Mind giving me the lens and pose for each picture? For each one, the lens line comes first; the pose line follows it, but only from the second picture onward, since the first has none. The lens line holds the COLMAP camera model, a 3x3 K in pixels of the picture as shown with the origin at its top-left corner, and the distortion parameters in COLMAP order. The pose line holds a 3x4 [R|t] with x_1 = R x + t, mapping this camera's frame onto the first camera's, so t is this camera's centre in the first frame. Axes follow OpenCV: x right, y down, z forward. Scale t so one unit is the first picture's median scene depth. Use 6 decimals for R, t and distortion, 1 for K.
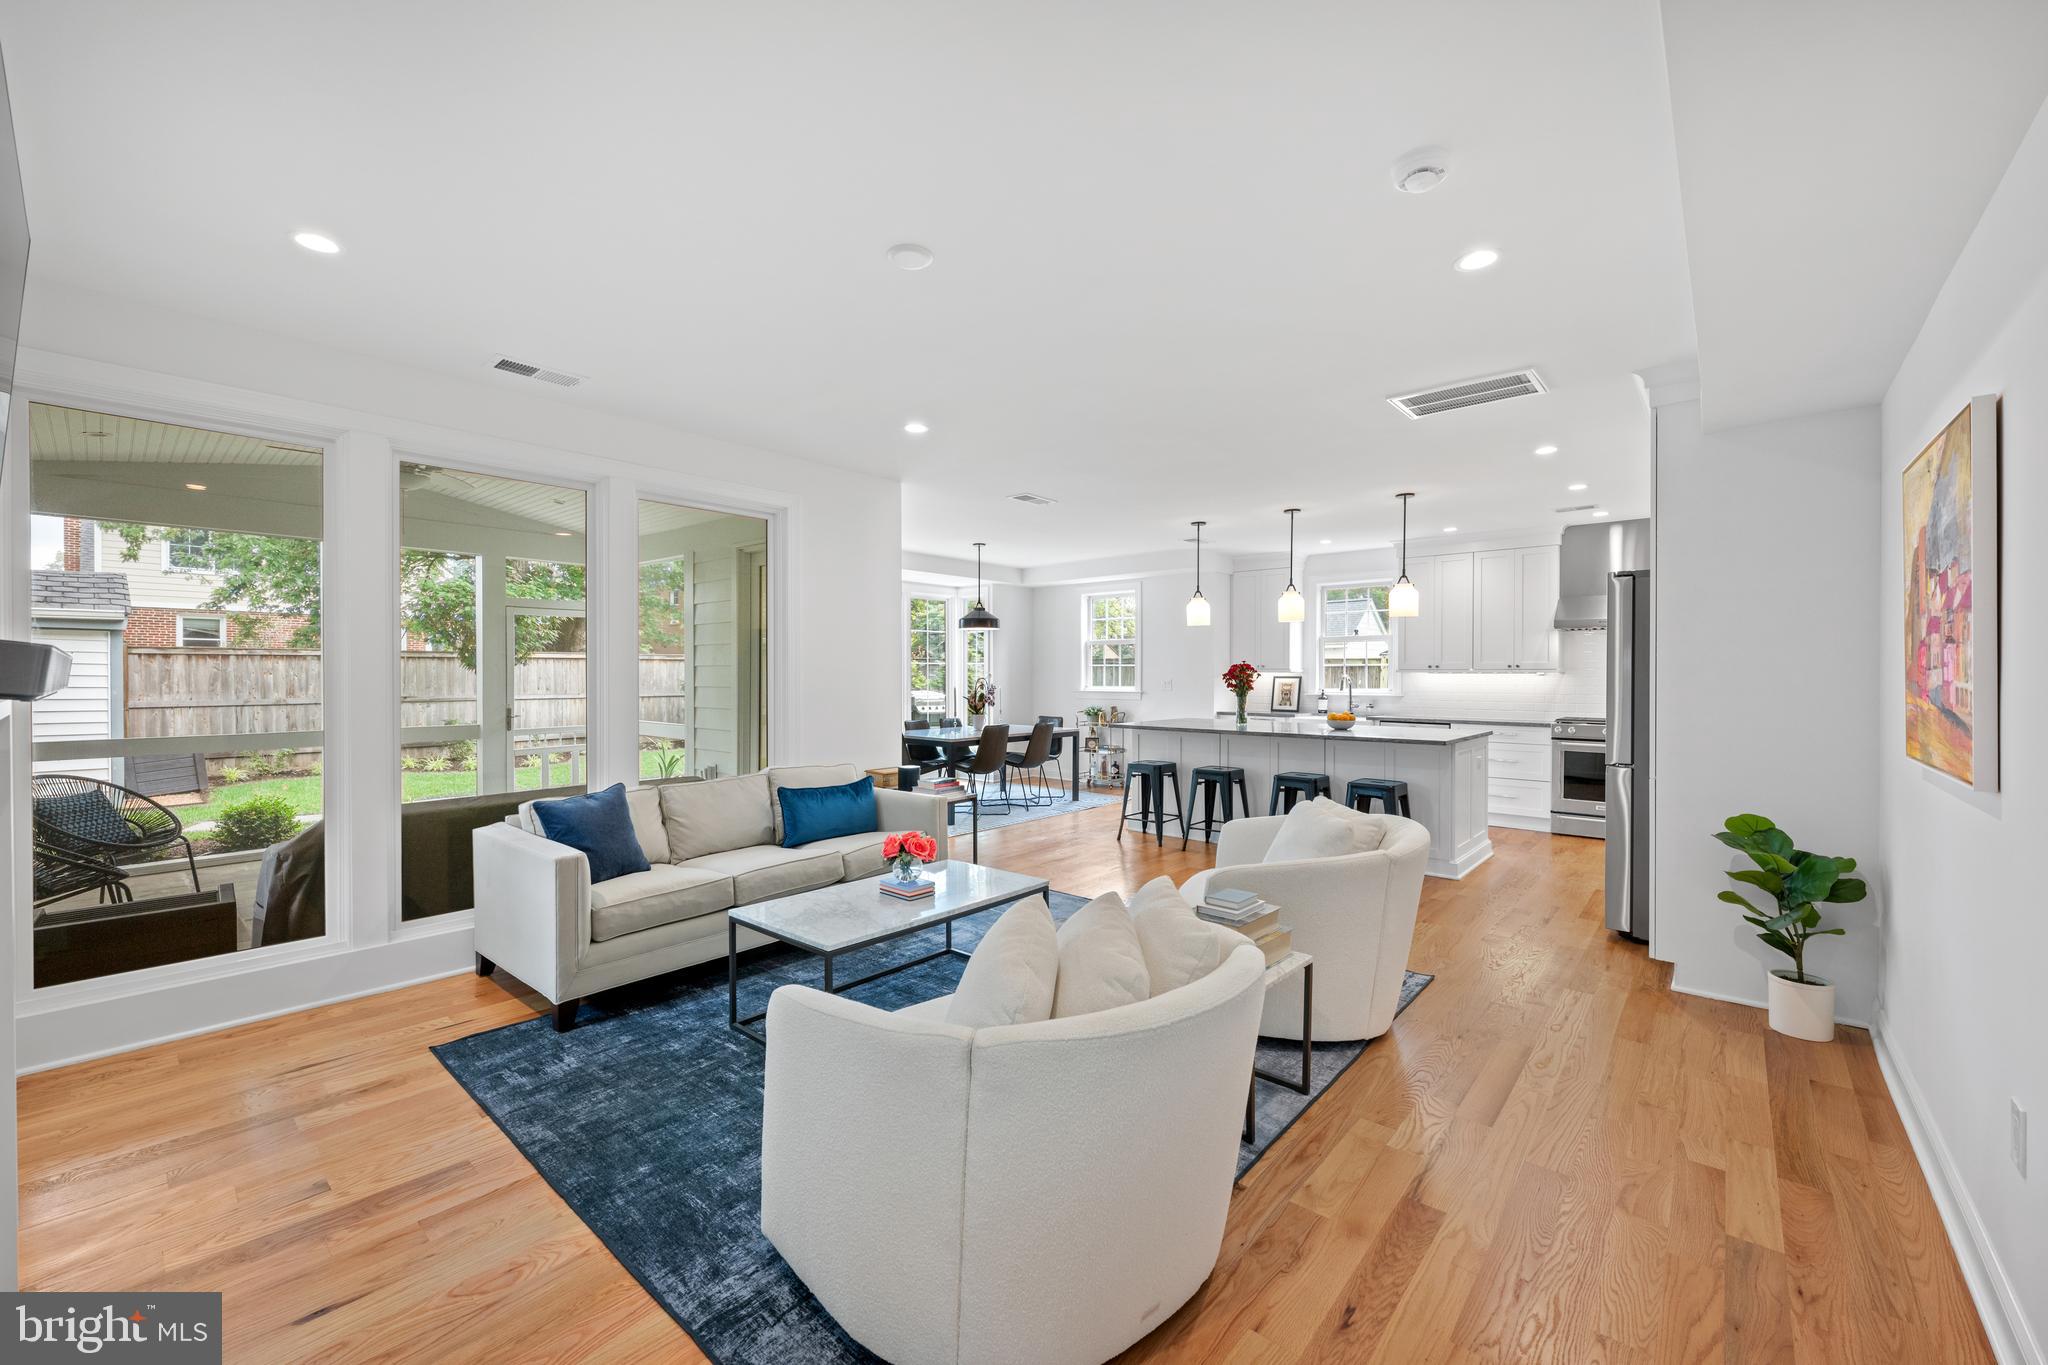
lens RADIAL K [[813.8, 0, 1024.0], [0, 813.8, 682.5], [0, 0, 1]] dist [-0.002561, -0.000344]
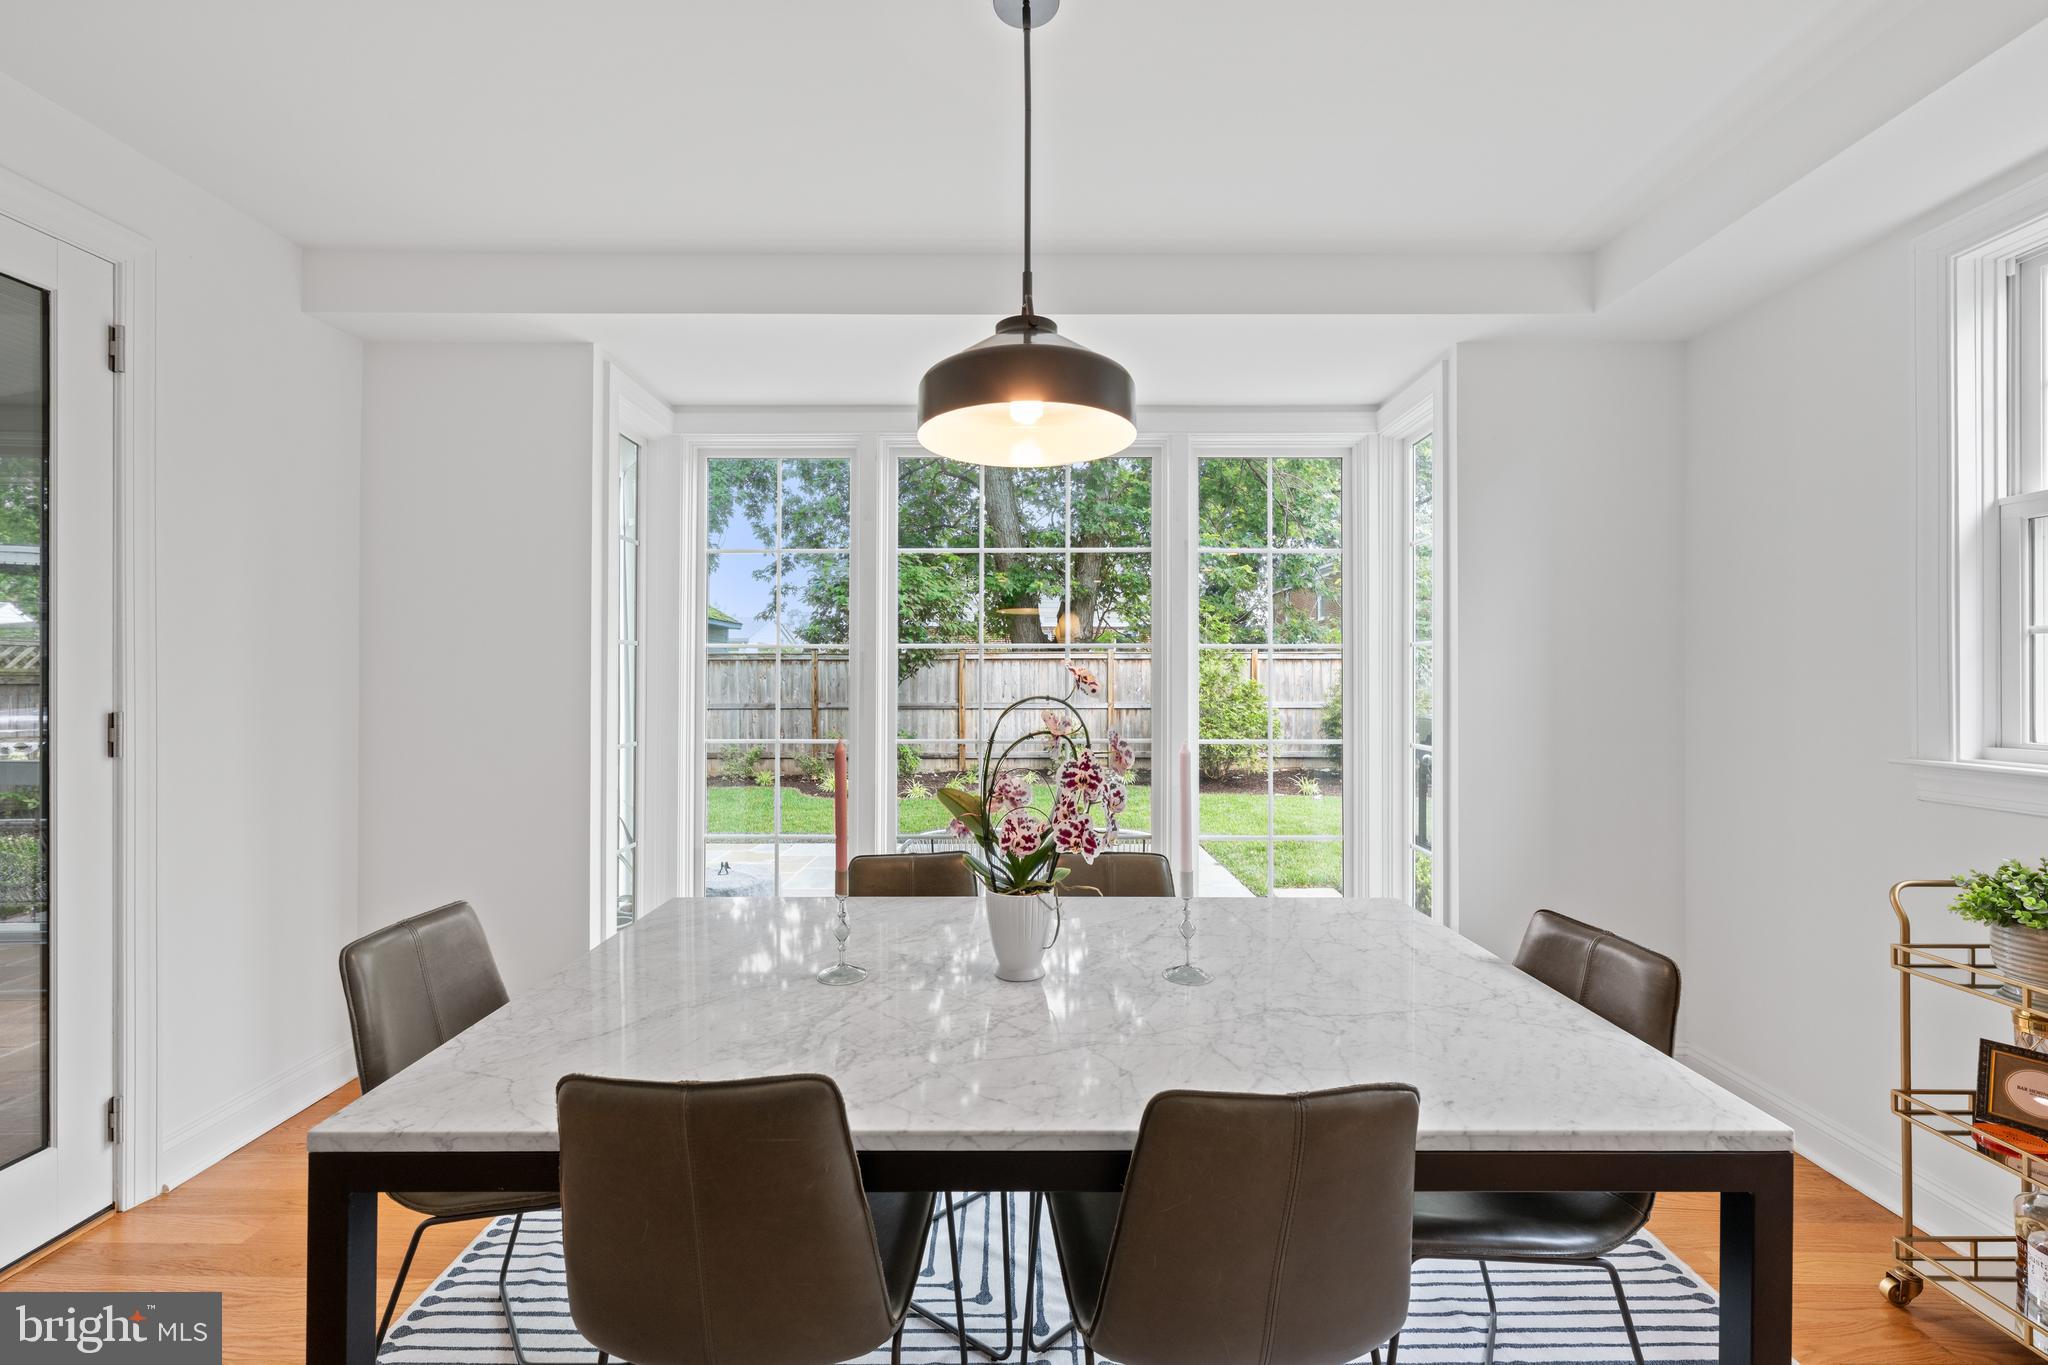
lens RADIAL K [[813.8, 0, 1024.0], [0, 813.8, 682.5], [0, 0, 1]] dist [-0.002561, -0.000344]
pose [[0.665575, 0.003712, -0.746321, 0.064256], [-0.008839, 0.999957, -0.002910, -0.006198], [0.746278, 0.008534, 0.665579, 0.675454]]
